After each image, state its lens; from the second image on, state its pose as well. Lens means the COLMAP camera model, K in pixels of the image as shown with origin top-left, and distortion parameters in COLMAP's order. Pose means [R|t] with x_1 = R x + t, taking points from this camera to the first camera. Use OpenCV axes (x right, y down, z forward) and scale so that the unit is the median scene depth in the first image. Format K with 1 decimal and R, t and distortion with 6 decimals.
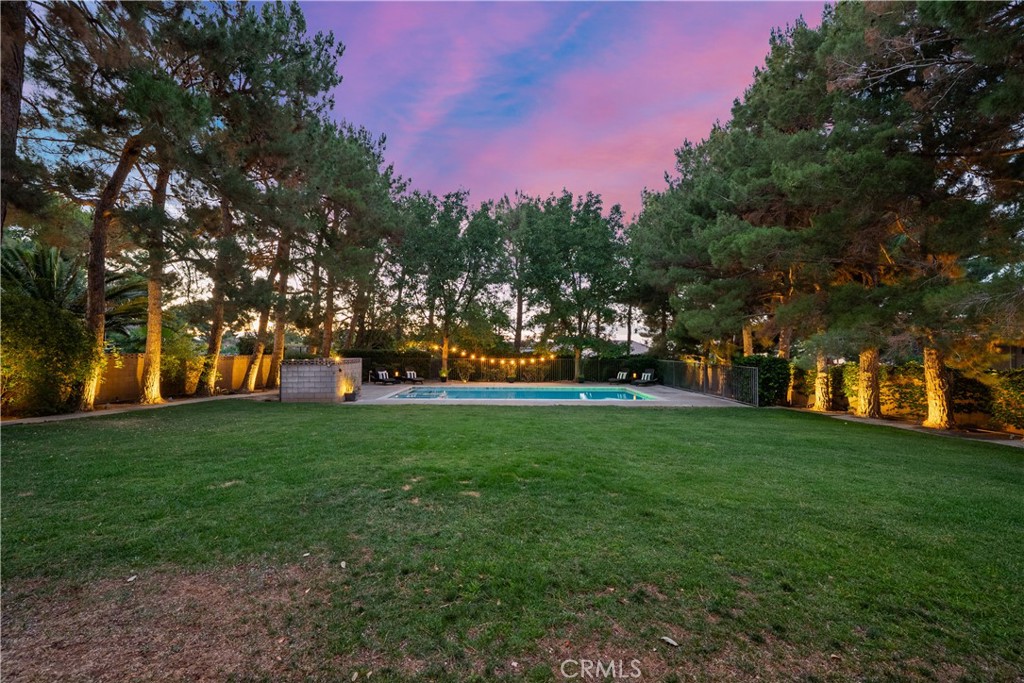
lens RADIAL K [[416.9, 0, 511.9], [0, 416.9, 338.4], [0, 0, 1]] dist [-0.002236, -0.000449]
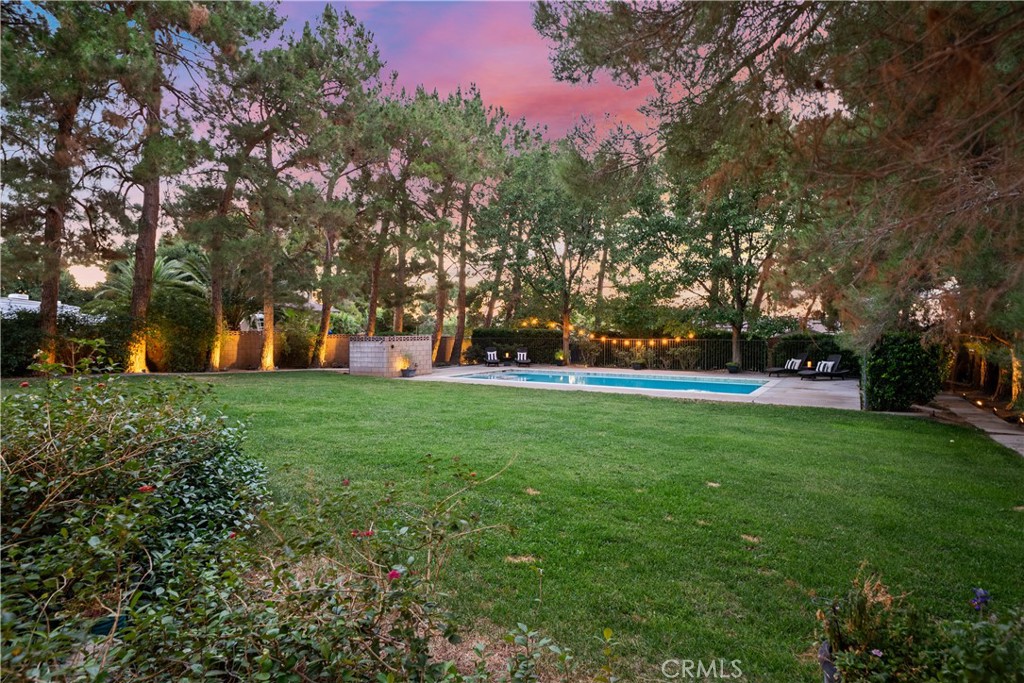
lens RADIAL K [[556.6, 0, 512.7], [0, 556.6, 341.8], [0, 0, 1]] dist [0.022108, -0.004144]
pose [[0.835269, 0.005466, -0.549814, 0.489291], [0.018971, 0.999069, 0.038753, 0.012836], [0.549514, -0.042799, 0.834388, 0.000628]]
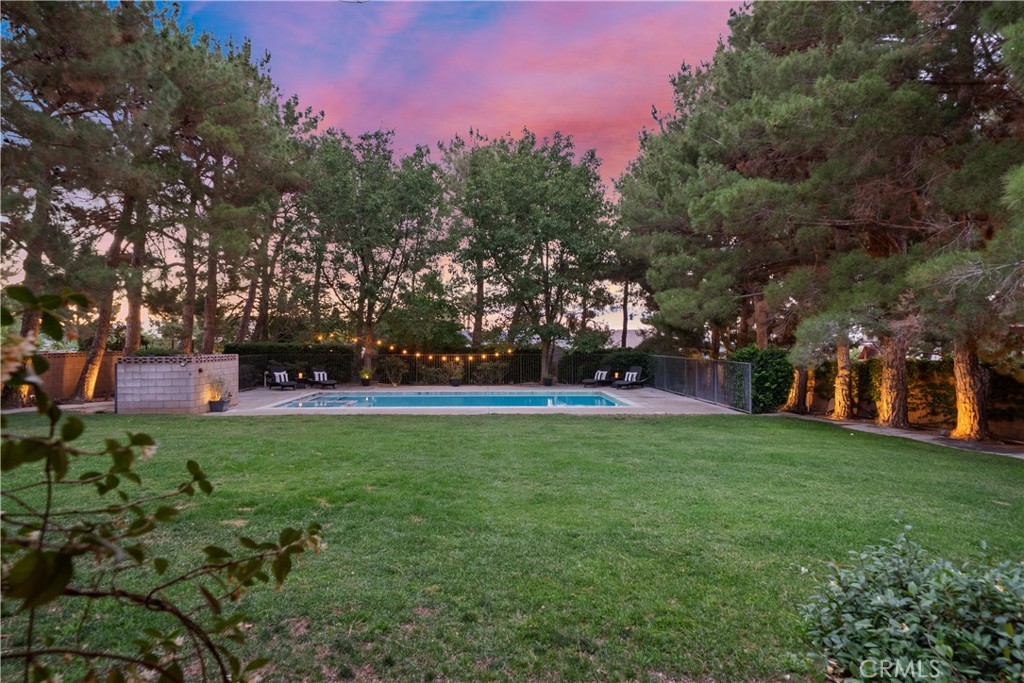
lens RADIAL K [[556.6, 0, 514.0], [0, 556.6, 339.0], [0, 0, 1]] dist [0.022108, -0.004144]
pose [[0.999645, -0.005343, 0.026099, 0.100592], [0.004823, 0.999790, 0.019941, 0.002218], [-0.026200, -0.019808, 0.999460, -0.015699]]
